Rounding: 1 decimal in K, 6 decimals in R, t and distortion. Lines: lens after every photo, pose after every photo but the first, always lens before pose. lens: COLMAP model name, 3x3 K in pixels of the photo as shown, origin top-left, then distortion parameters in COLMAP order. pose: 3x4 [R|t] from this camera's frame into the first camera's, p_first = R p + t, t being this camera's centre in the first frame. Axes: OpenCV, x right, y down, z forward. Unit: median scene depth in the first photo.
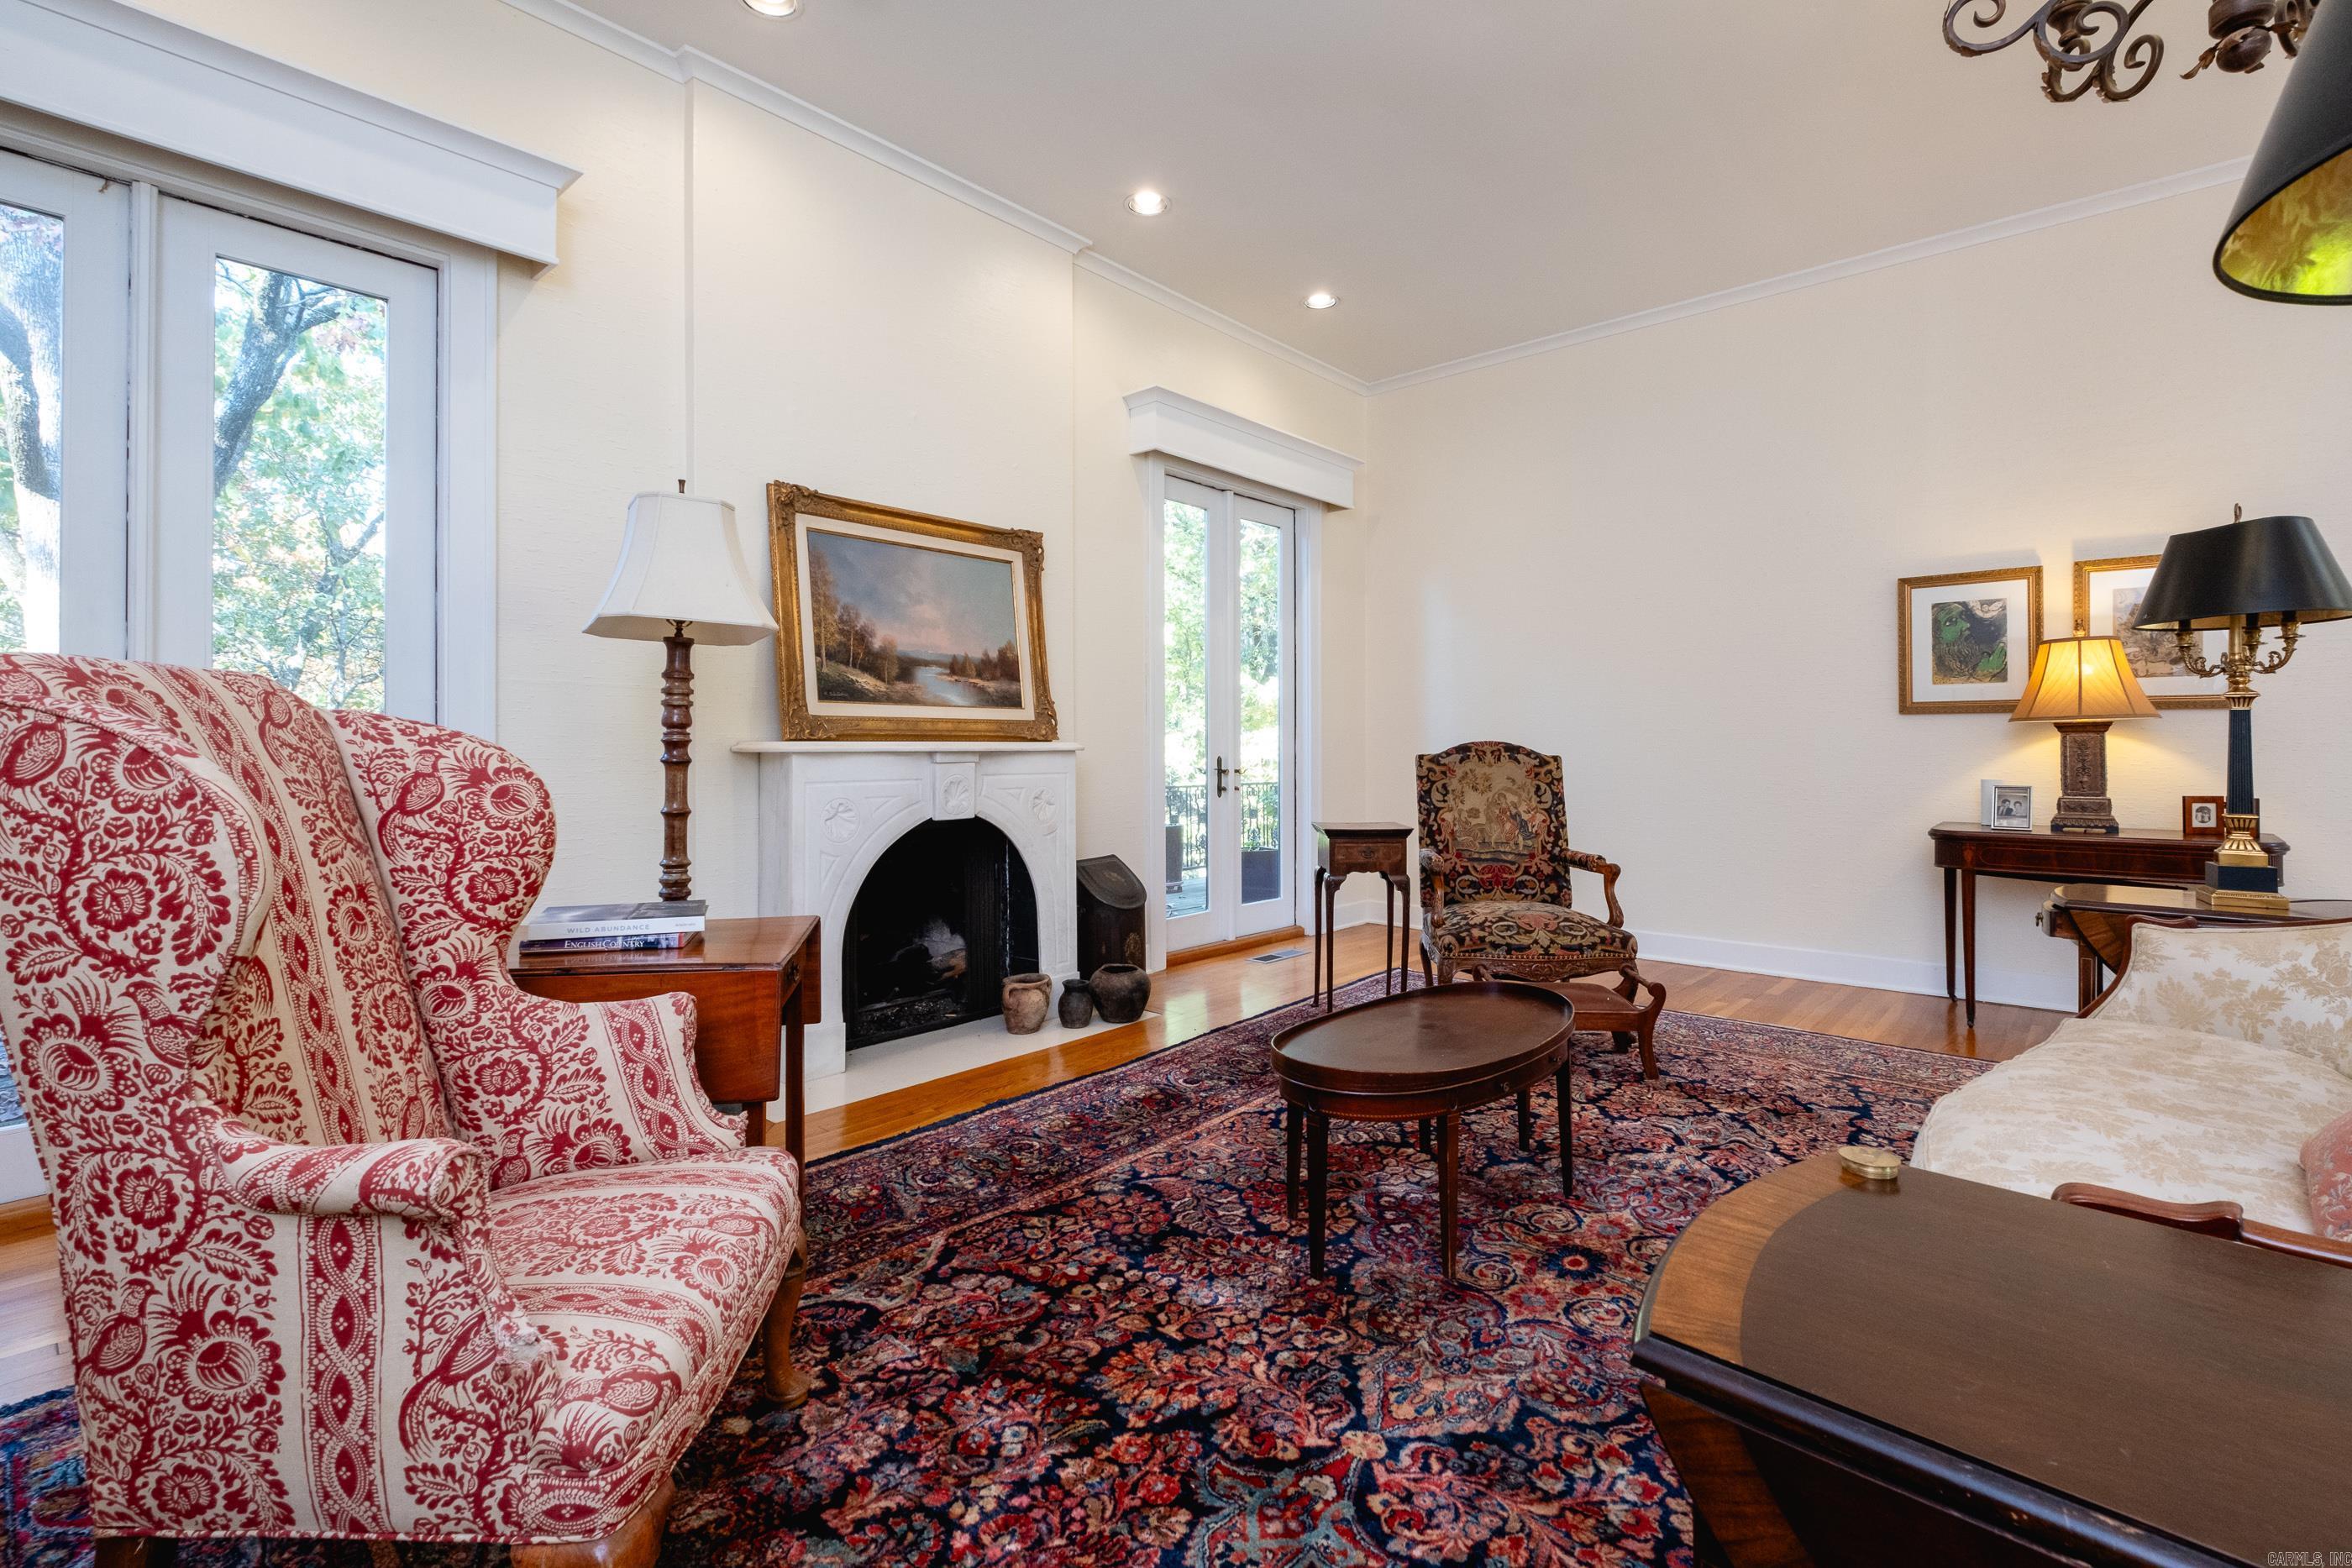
lens RADIAL K [[1061.2, 0, 1181.9], [0, 1061.2, 740.2], [0, 0, 1]] dist [-0.001238, -0.000975]
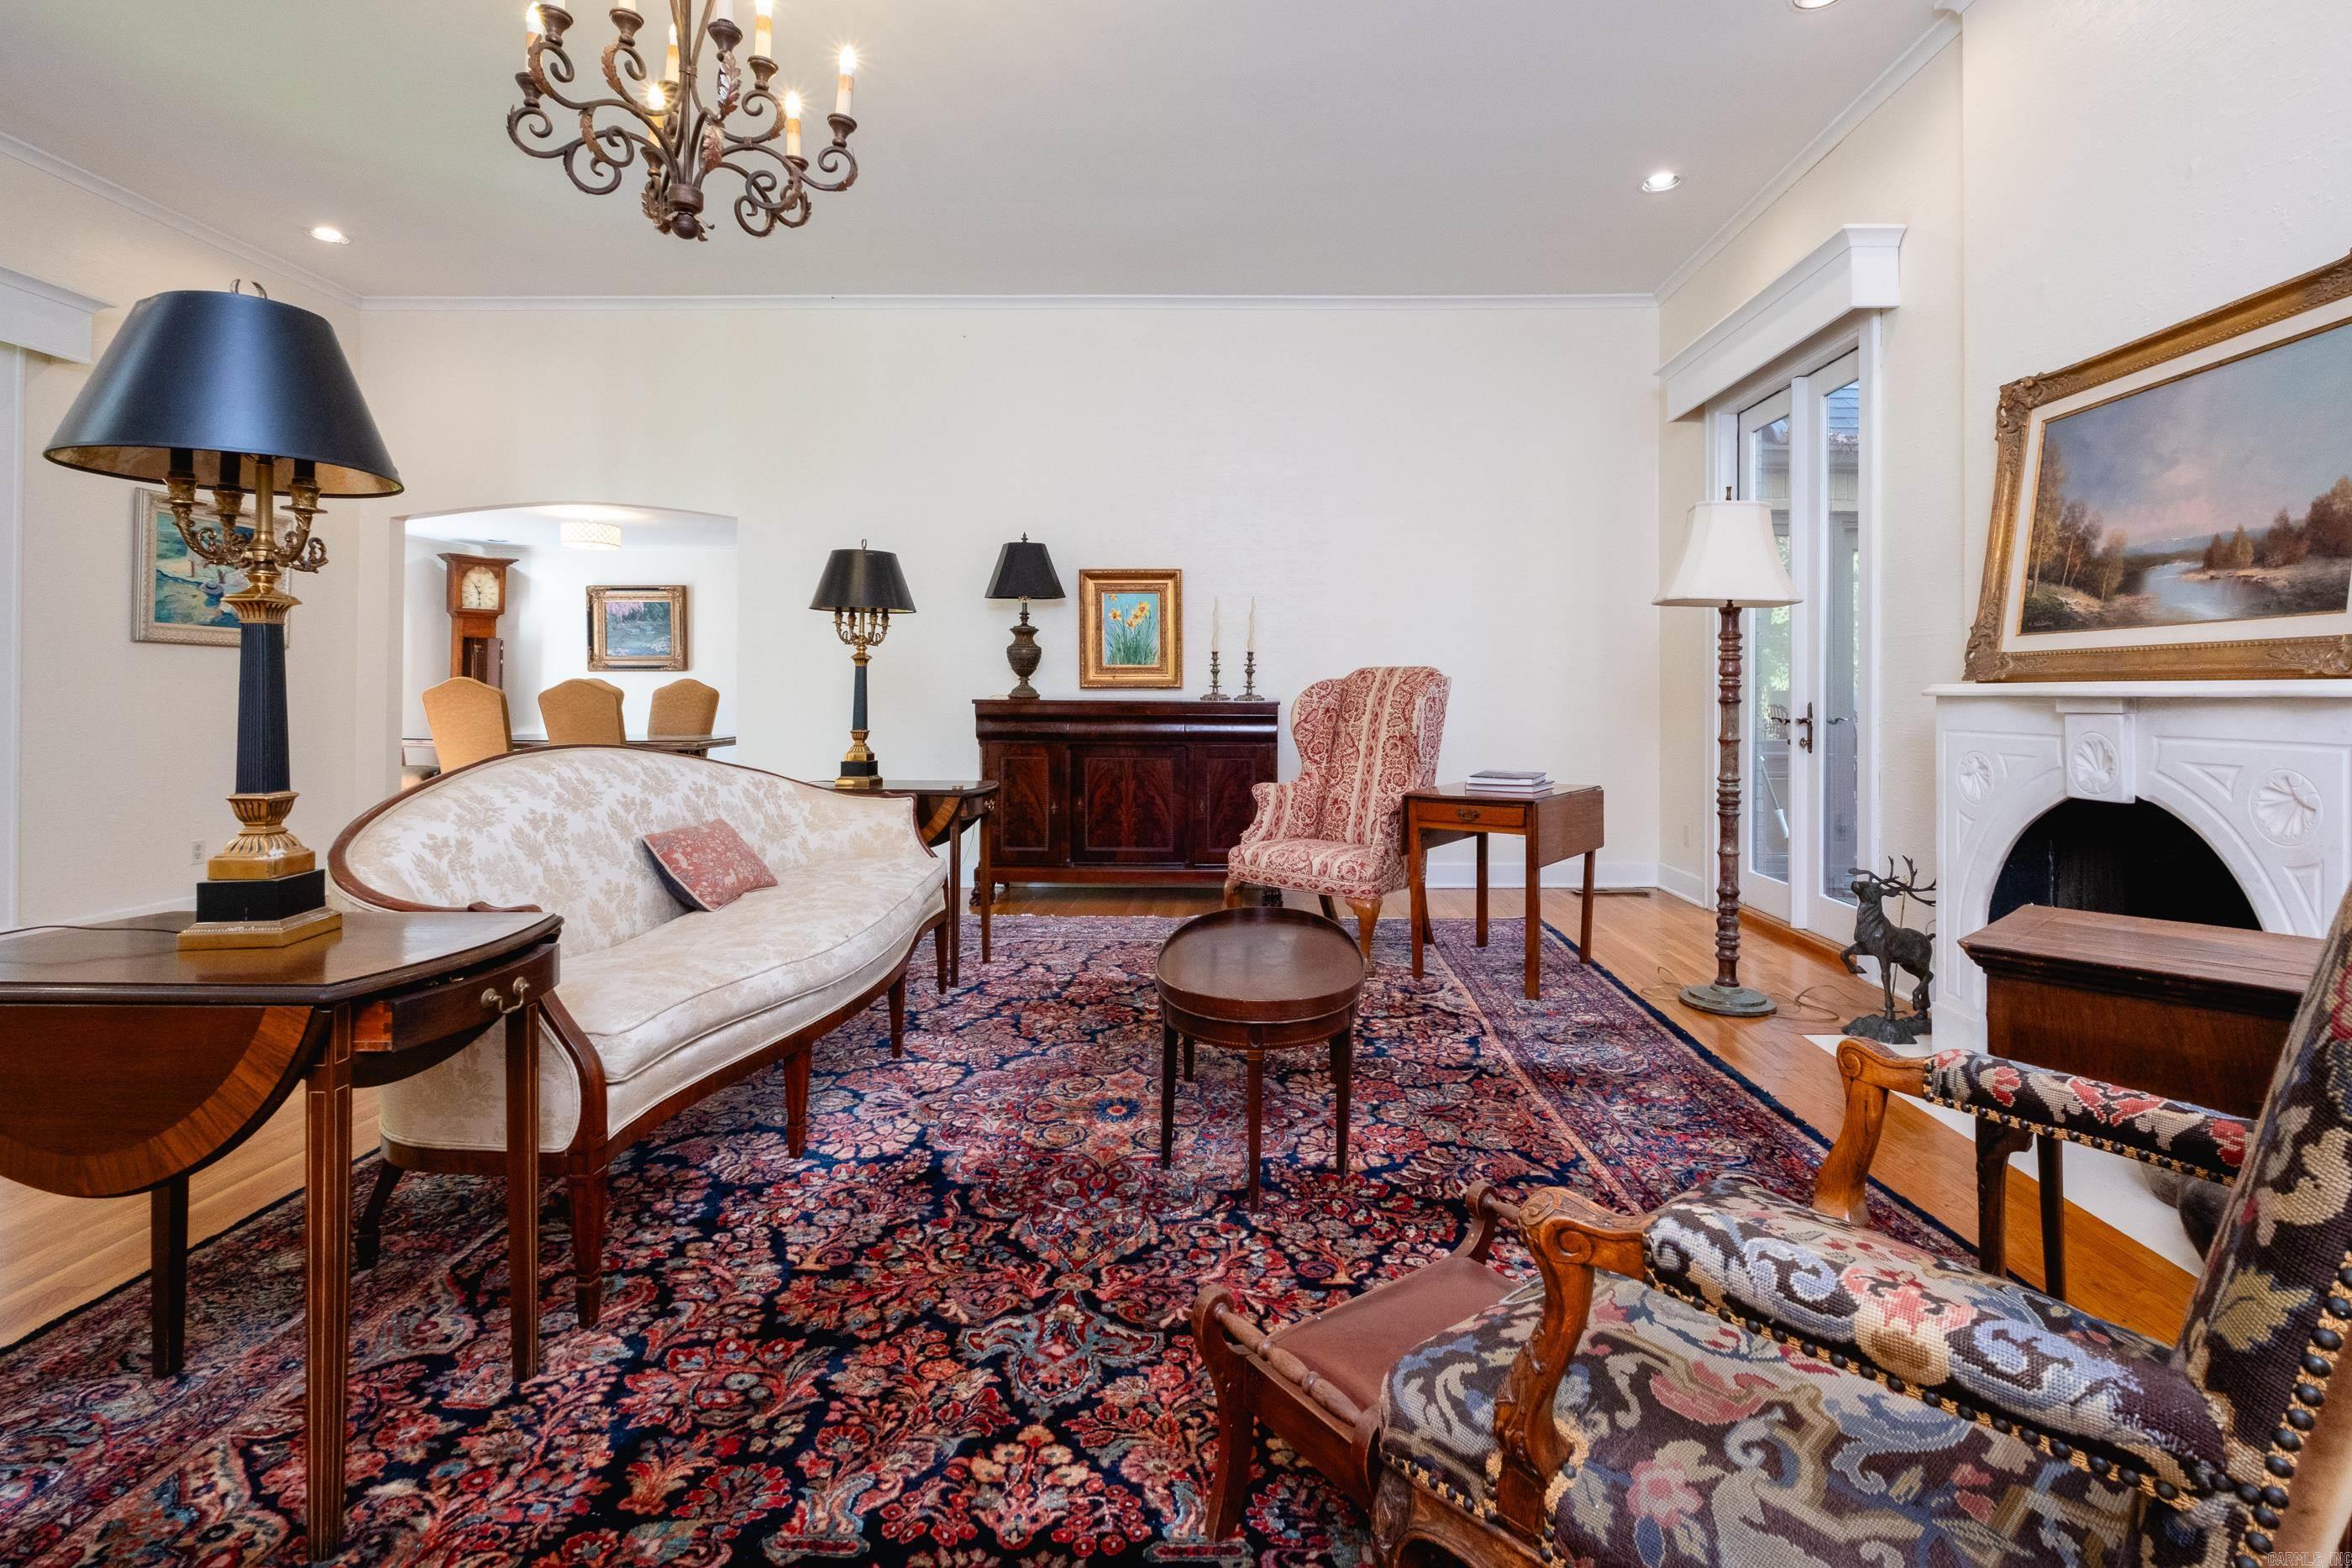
lens RADIAL K [[1095.3, 0, 1222.0], [0, 1095.3, 679.4], [0, 0, 1]] dist [-0.002822, -0.001244]
pose [[-0.752537, -0.008281, -0.658498, 0.729400], [0.003200, 0.999863, -0.016231, 0.010333], [0.658542, -0.014322, -0.752408, 1.317096]]
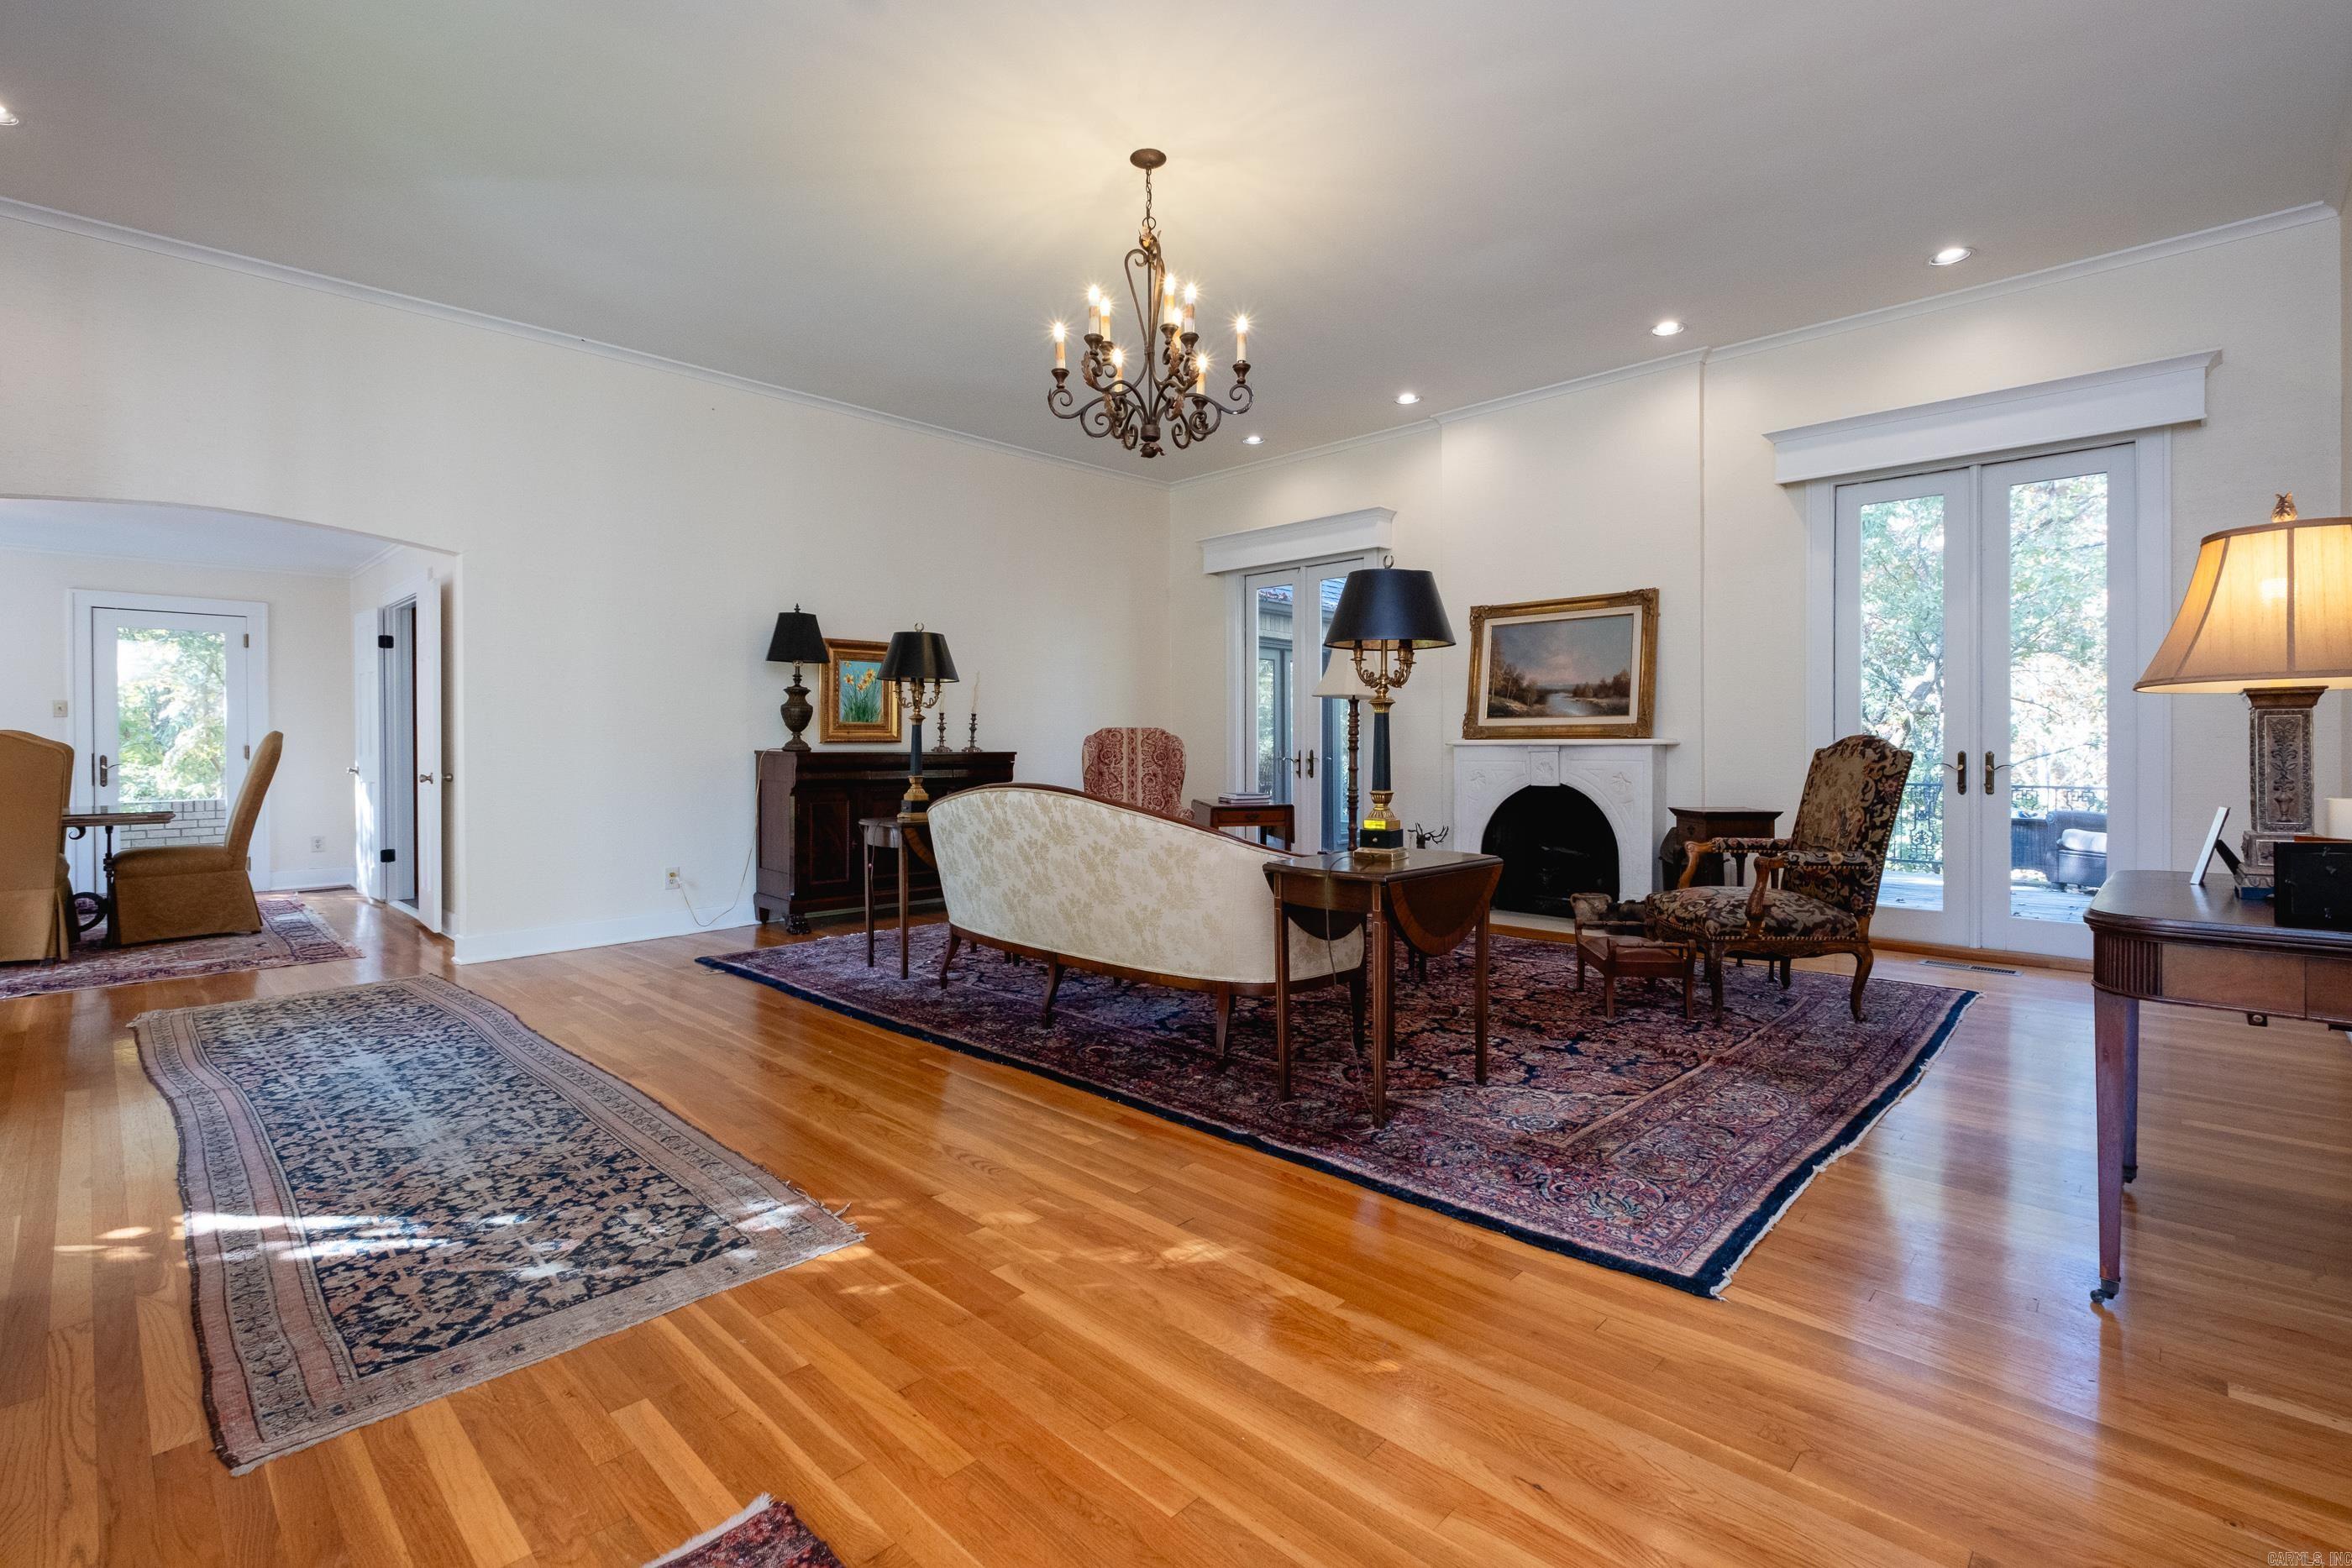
lens RADIAL K [[1054.8, 0, 1184.8], [0, 1054.8, 748.4], [0, 0, 1]] dist [0.009582, -0.011063]
pose [[-0.036671, 0.003699, -0.999321, 1.668537], [0.008956, 0.999954, 0.003373, 0.005876], [0.999287, -0.008826, -0.036703, 0.568389]]
